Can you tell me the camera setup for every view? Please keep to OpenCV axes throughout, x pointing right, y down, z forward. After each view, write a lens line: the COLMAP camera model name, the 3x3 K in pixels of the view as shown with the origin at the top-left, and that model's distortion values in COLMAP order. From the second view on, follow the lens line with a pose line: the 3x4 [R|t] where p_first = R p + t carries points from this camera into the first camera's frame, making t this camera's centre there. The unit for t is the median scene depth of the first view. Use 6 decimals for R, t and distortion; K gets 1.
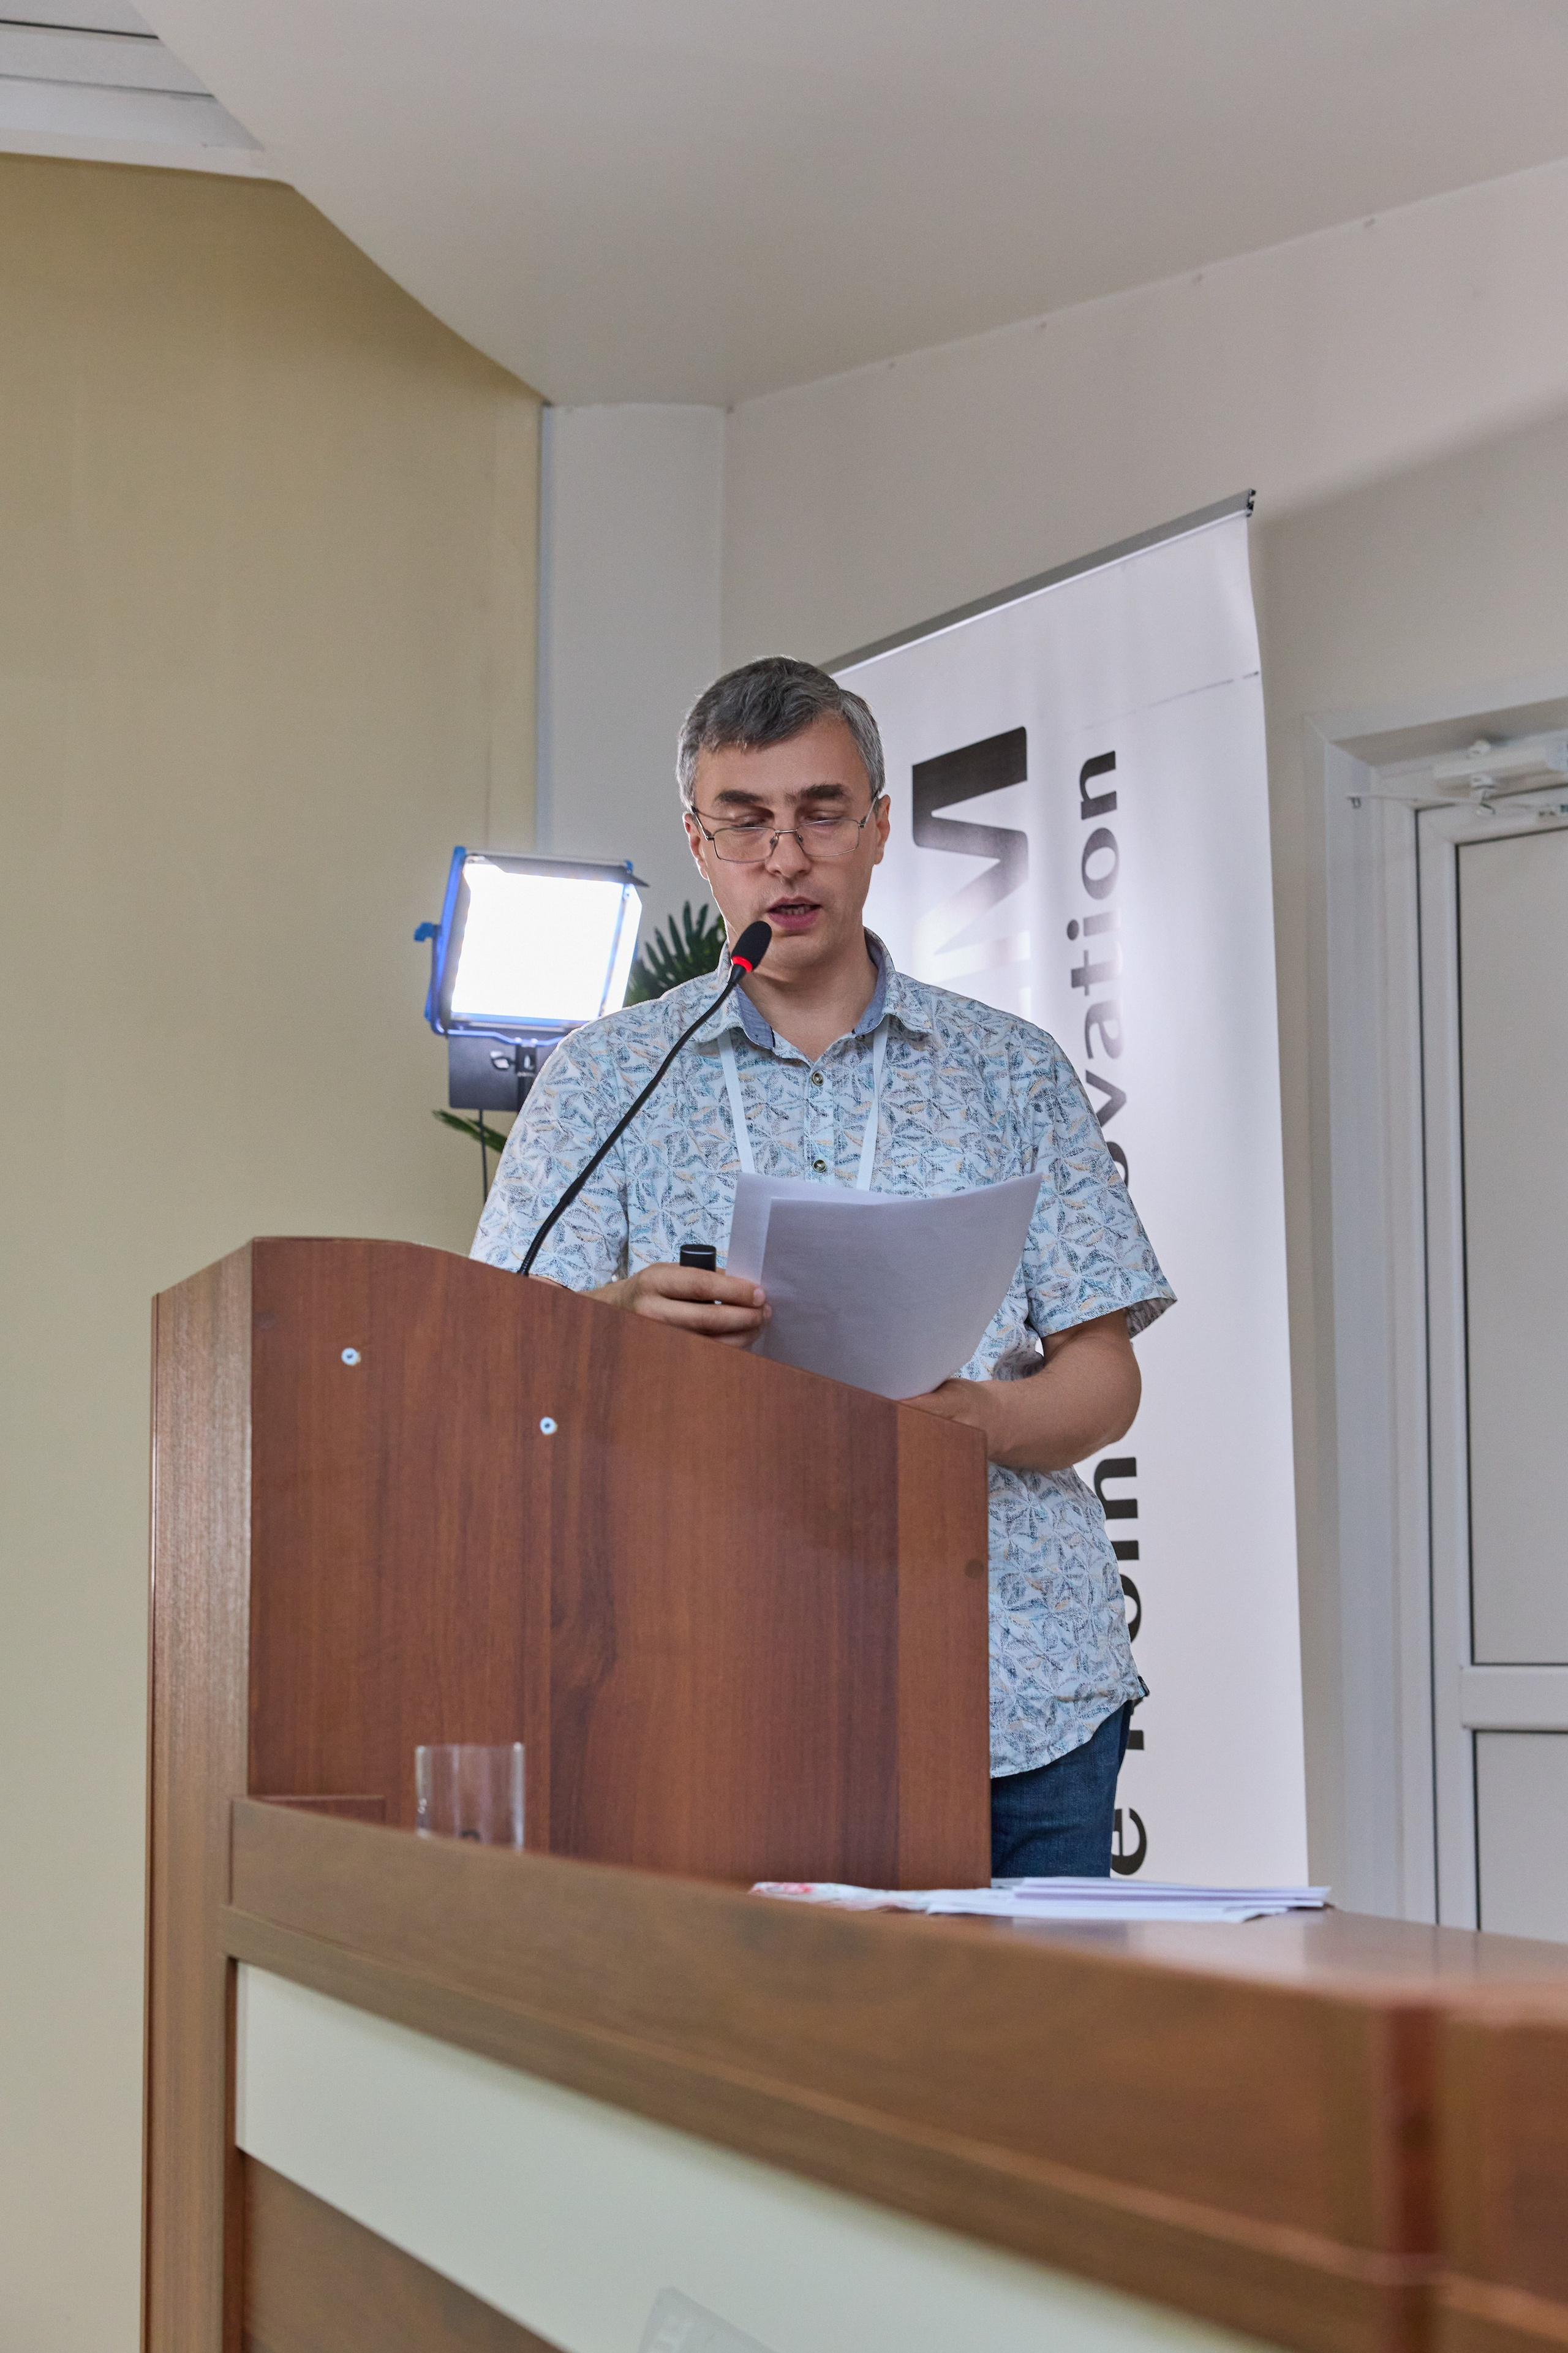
lens RADIAL K [[4425.4, 0, 860.8], [0, 4425.4, 1155.5], [0, 0, 1]] dist [0.031490, 0.000000]
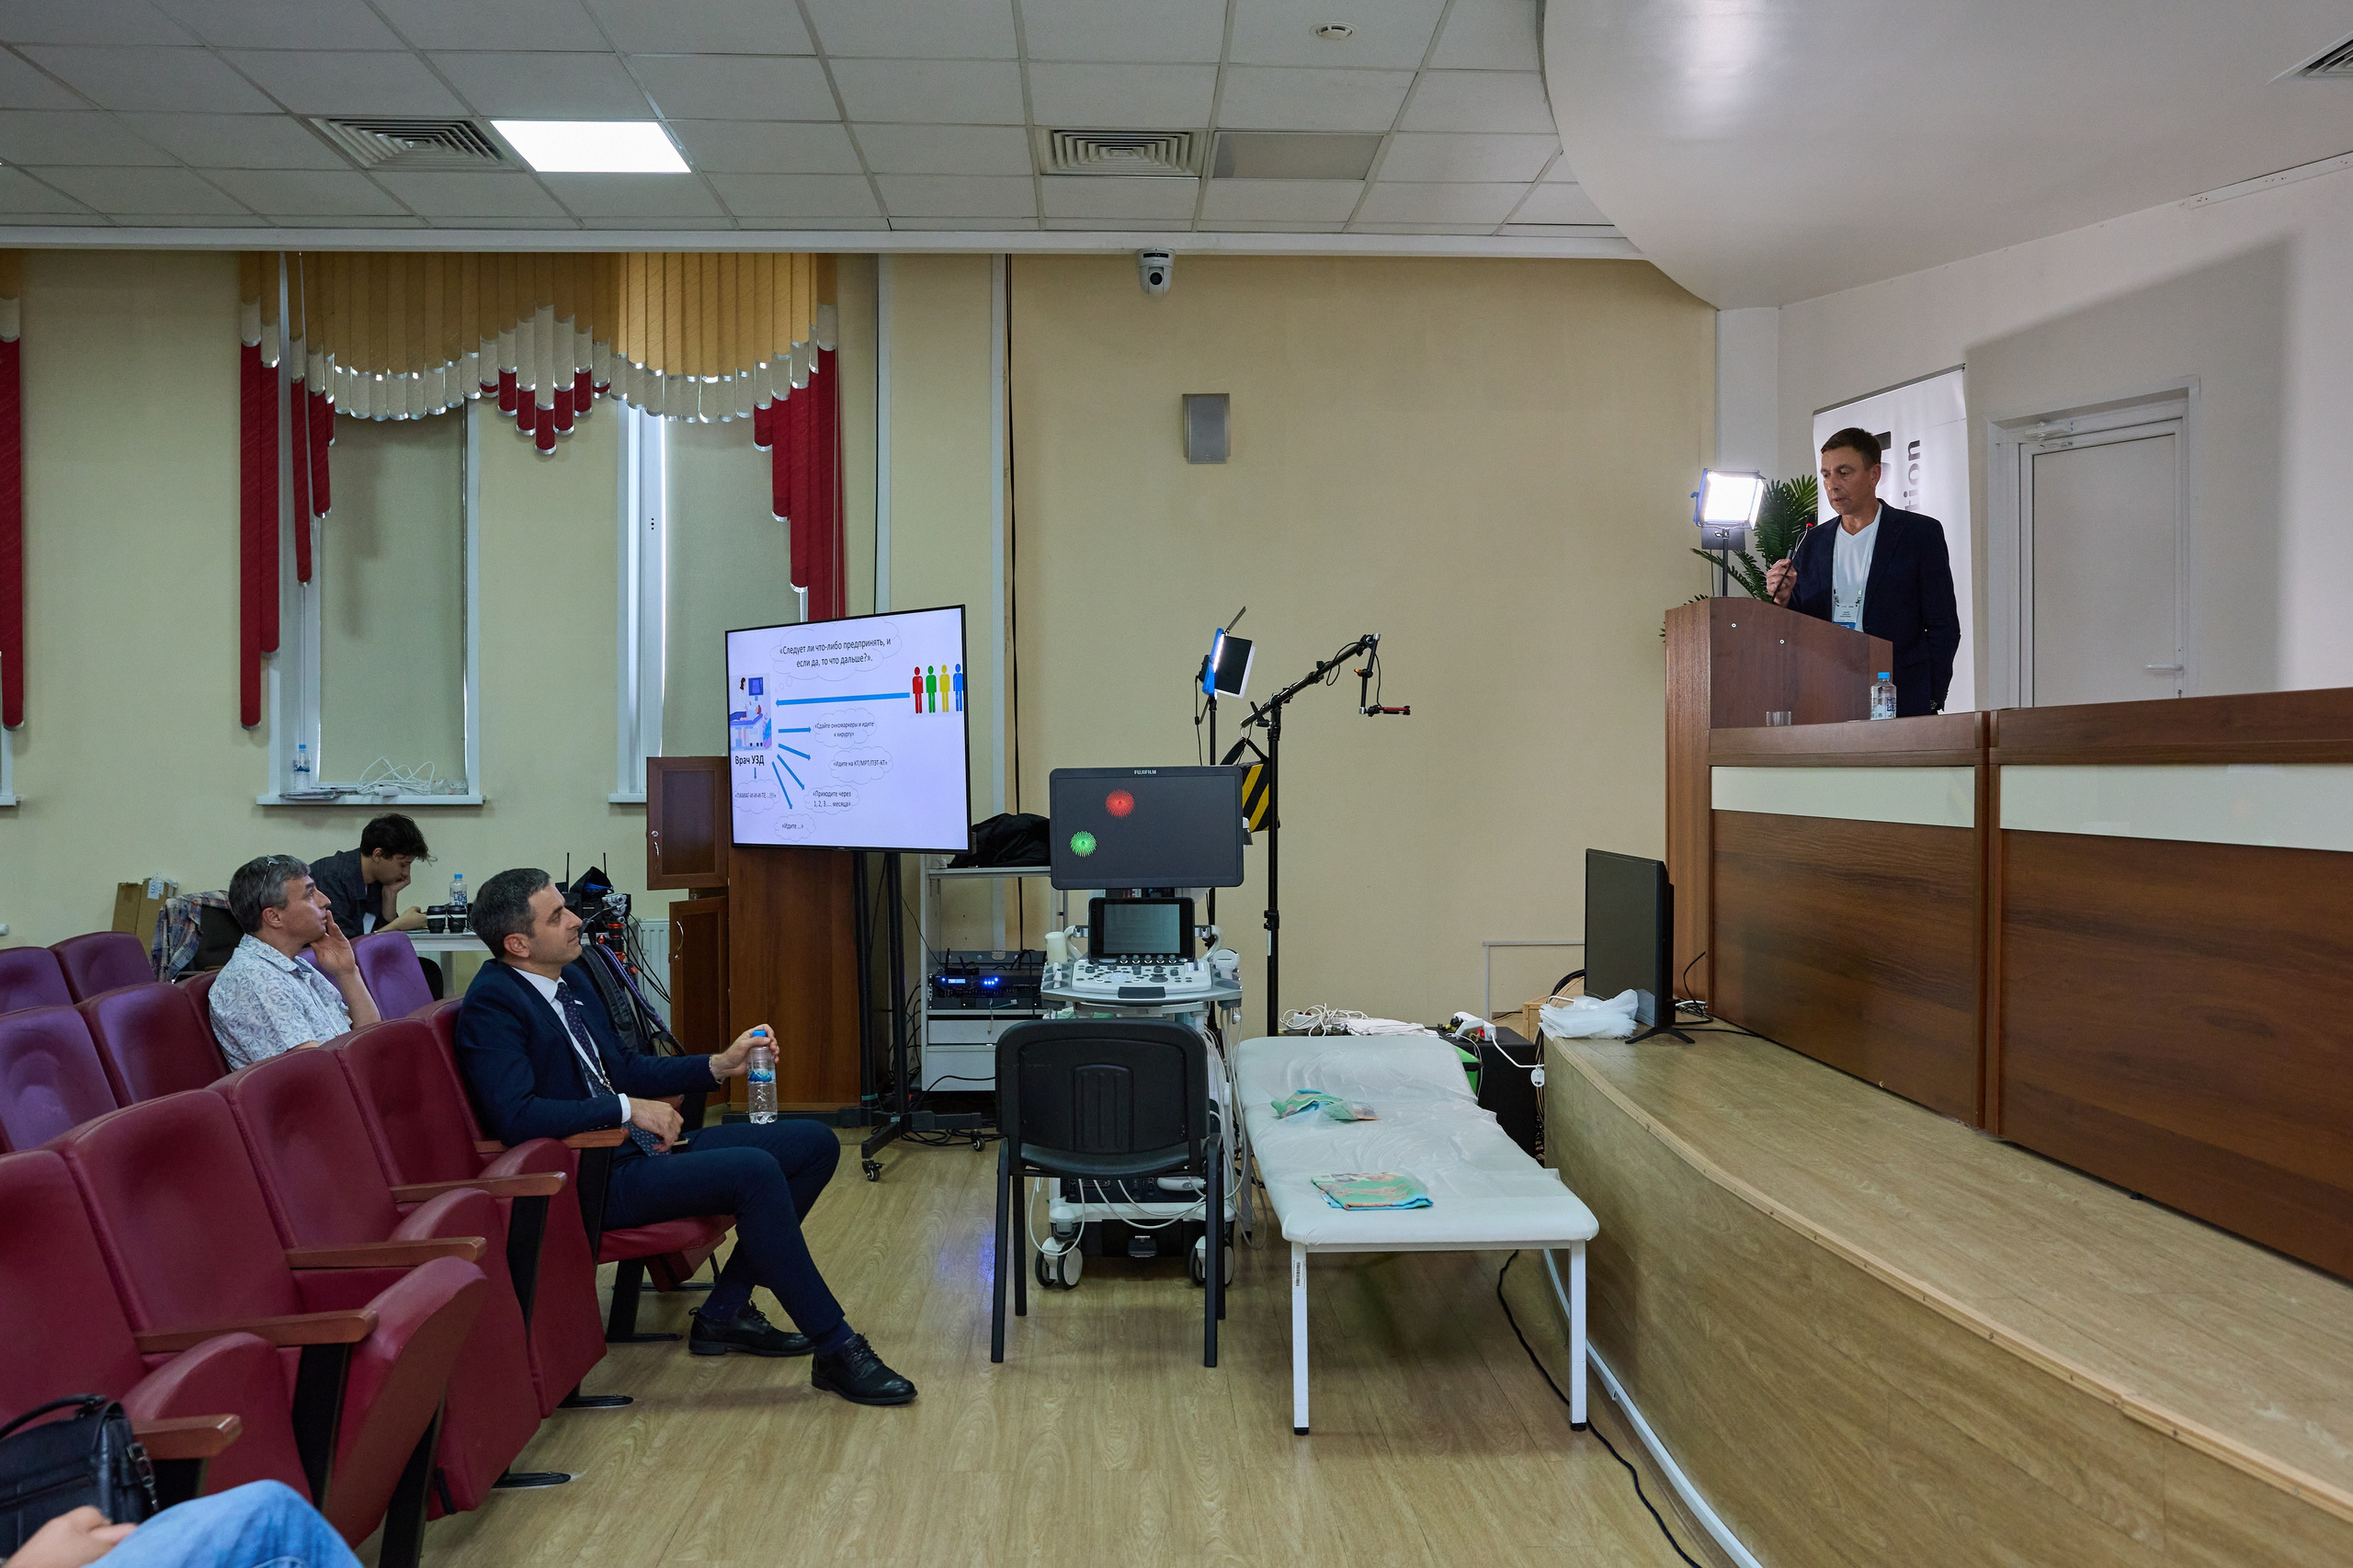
lens RADIAL K [[2108.2, 0, 1168.7], [0, 2108.2, 762.8], [0, 0, 1]] dist [-0.023193, 0.001589]
pose [[0.963932, 0.005962, -0.266082, -0.064642], [0.023444, 0.993961, 0.107201, -0.033144], [0.265114, -0.109573, 0.957971, -0.681751]]
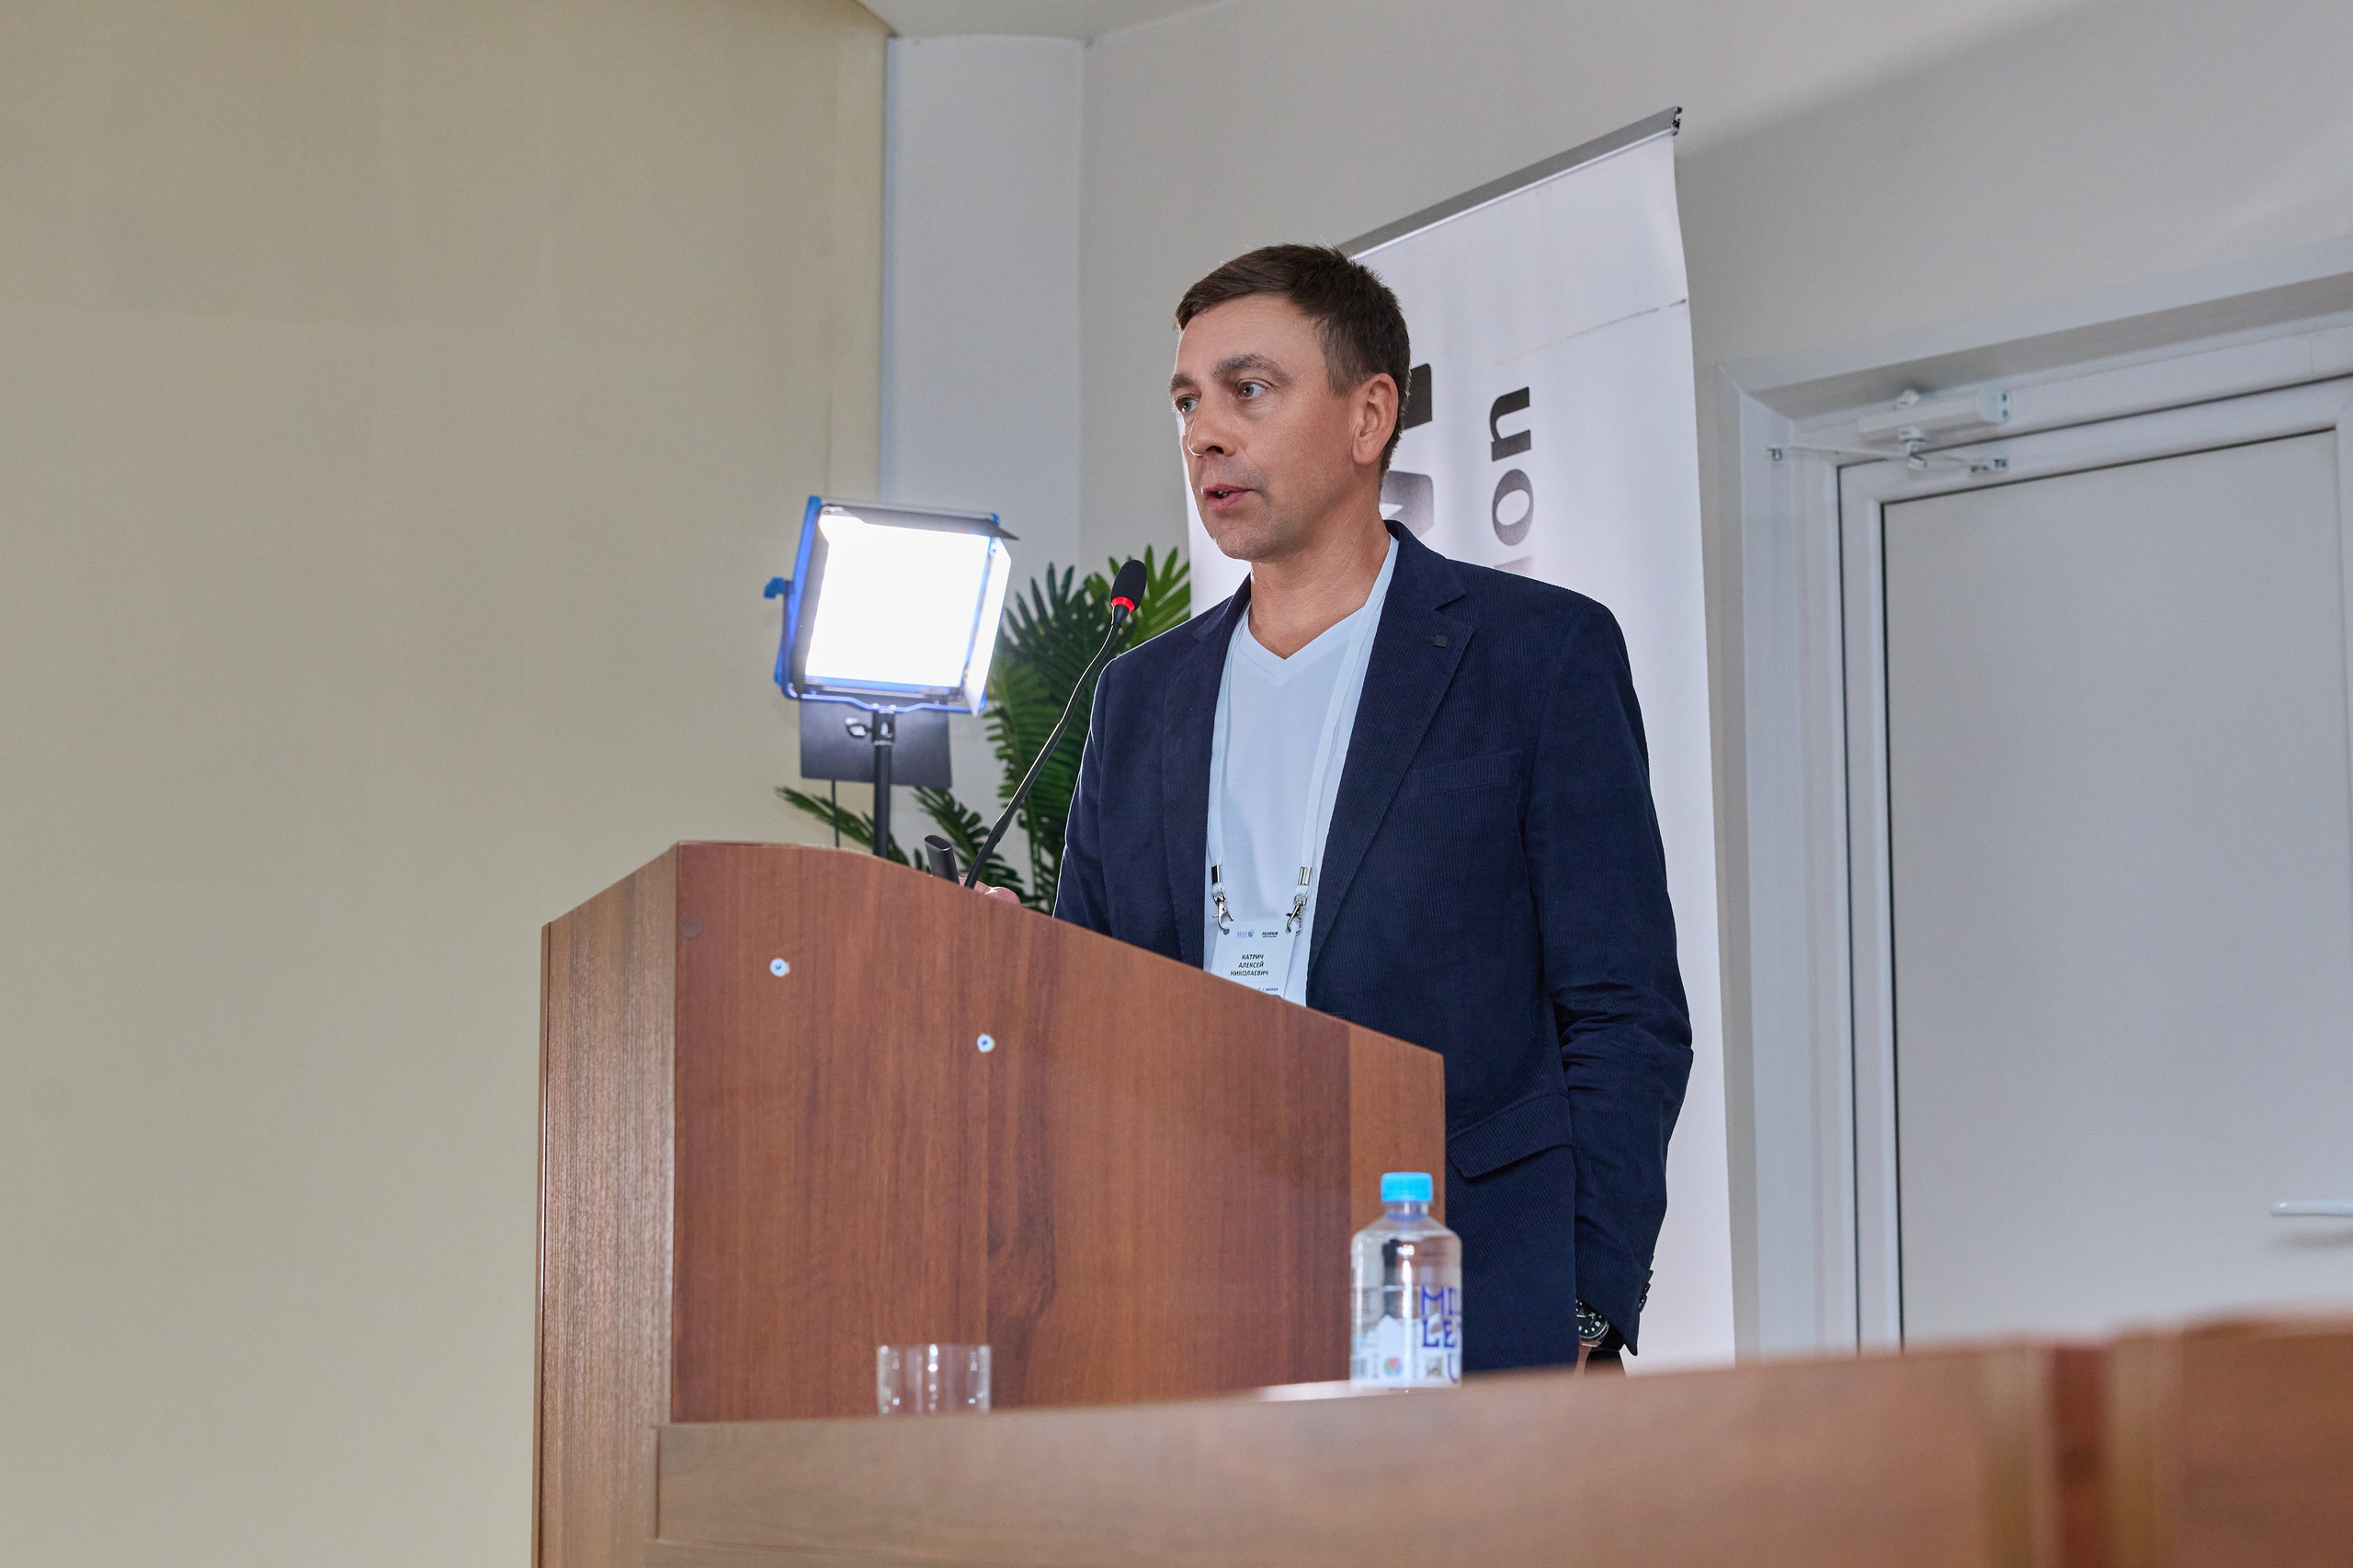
lens RADIAL K [[4952.2, 0, 1173.1], [0, 4952.2, 782.1], [0, 0, 1]] dist [-0.017319, 0.000000]
pose [[0.999979, 0.002700, 0.005941, -0.023796], [-0.002515, 0.999518, -0.030947, 0.024531], [-0.006022, 0.030931, 0.999503, -0.041075]]
